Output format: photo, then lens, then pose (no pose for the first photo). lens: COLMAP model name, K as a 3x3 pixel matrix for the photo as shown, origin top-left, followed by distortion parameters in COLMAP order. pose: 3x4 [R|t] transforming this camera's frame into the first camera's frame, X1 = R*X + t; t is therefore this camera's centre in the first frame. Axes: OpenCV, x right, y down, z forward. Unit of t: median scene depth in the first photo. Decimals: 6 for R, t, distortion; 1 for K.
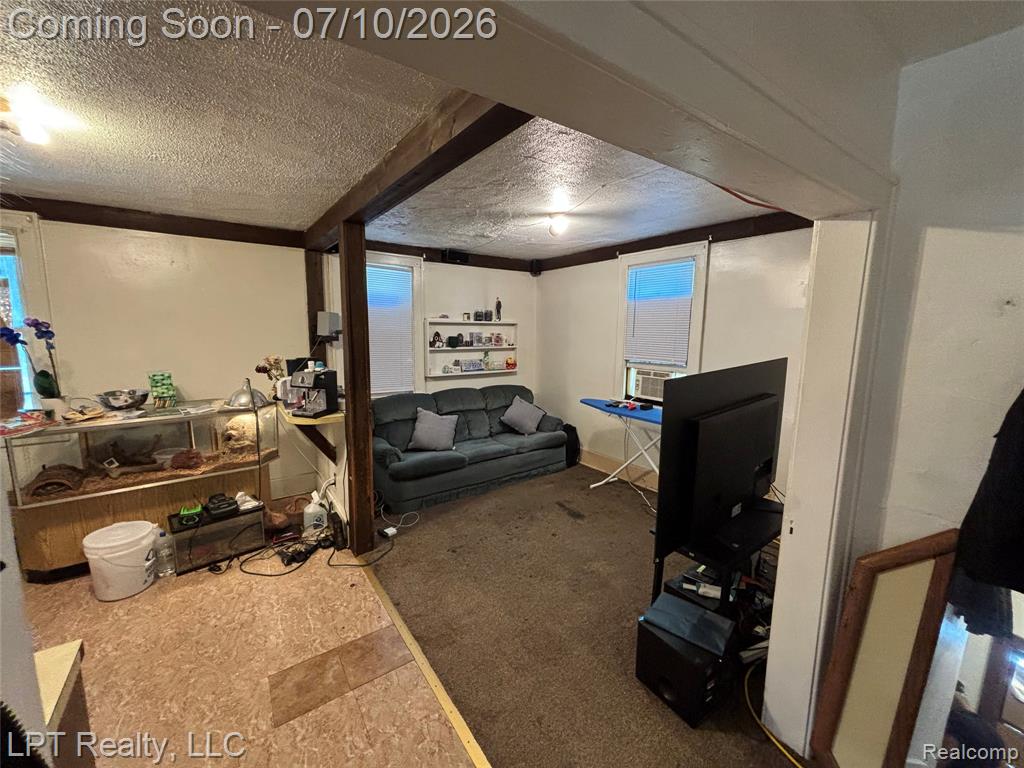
lens RADIAL K [[416.6, 0, 512.0], [0, 416.6, 384.0], [0, 0, 1]] dist [0.013169, -0.000405]
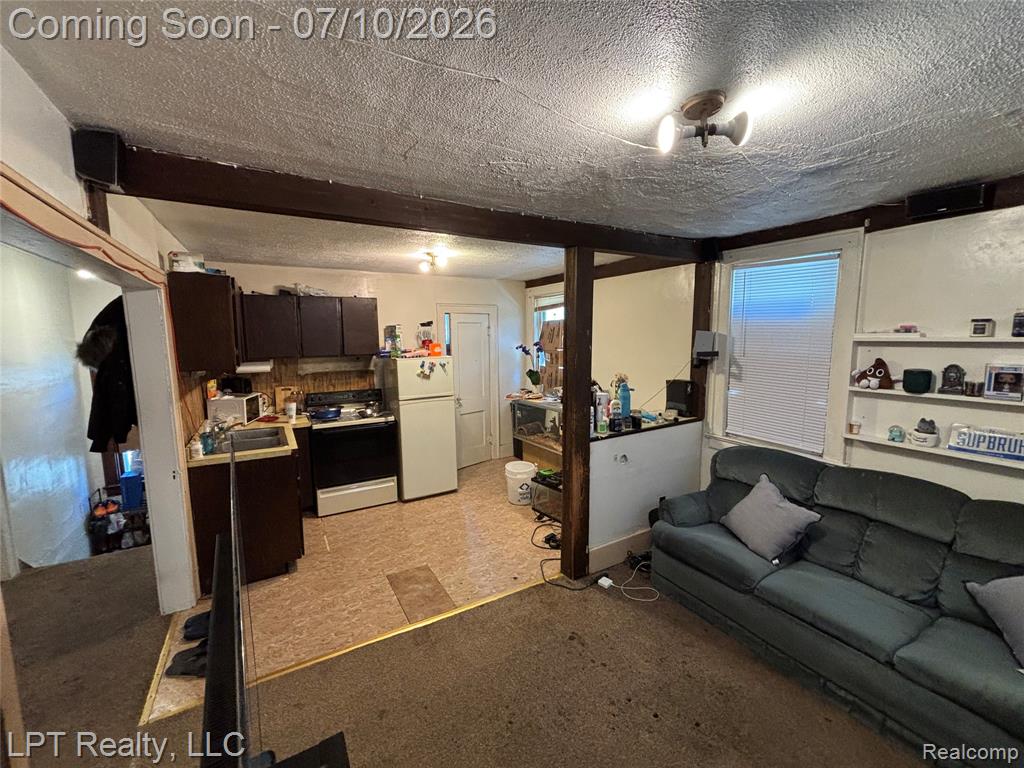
lens RADIAL K [[416.6, 0, 512.0], [0, 416.6, 384.0], [0, 0, 1]] dist [0.013169, -0.000405]
pose [[-0.095448, 0.108726, -0.989479, 0.497095], [-0.127730, 0.984462, 0.120496, -0.124310], [0.987205, 0.137887, -0.080077, 0.738060]]
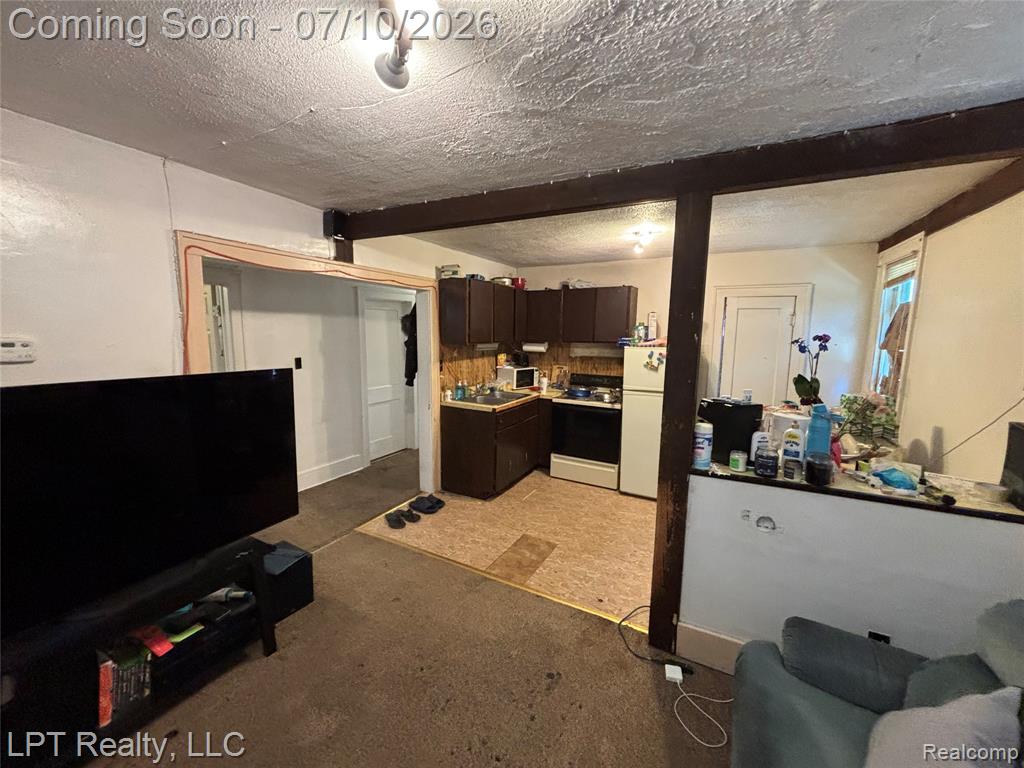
lens RADIAL K [[416.6, 0, 512.0], [0, 416.6, 384.0], [0, 0, 1]] dist [0.013169, -0.000405]
pose [[-0.899147, 0.038767, -0.435926, 0.156075], [-0.079587, 0.964976, 0.249973, -0.174208], [0.430350, 0.259457, -0.864570, 1.190922]]
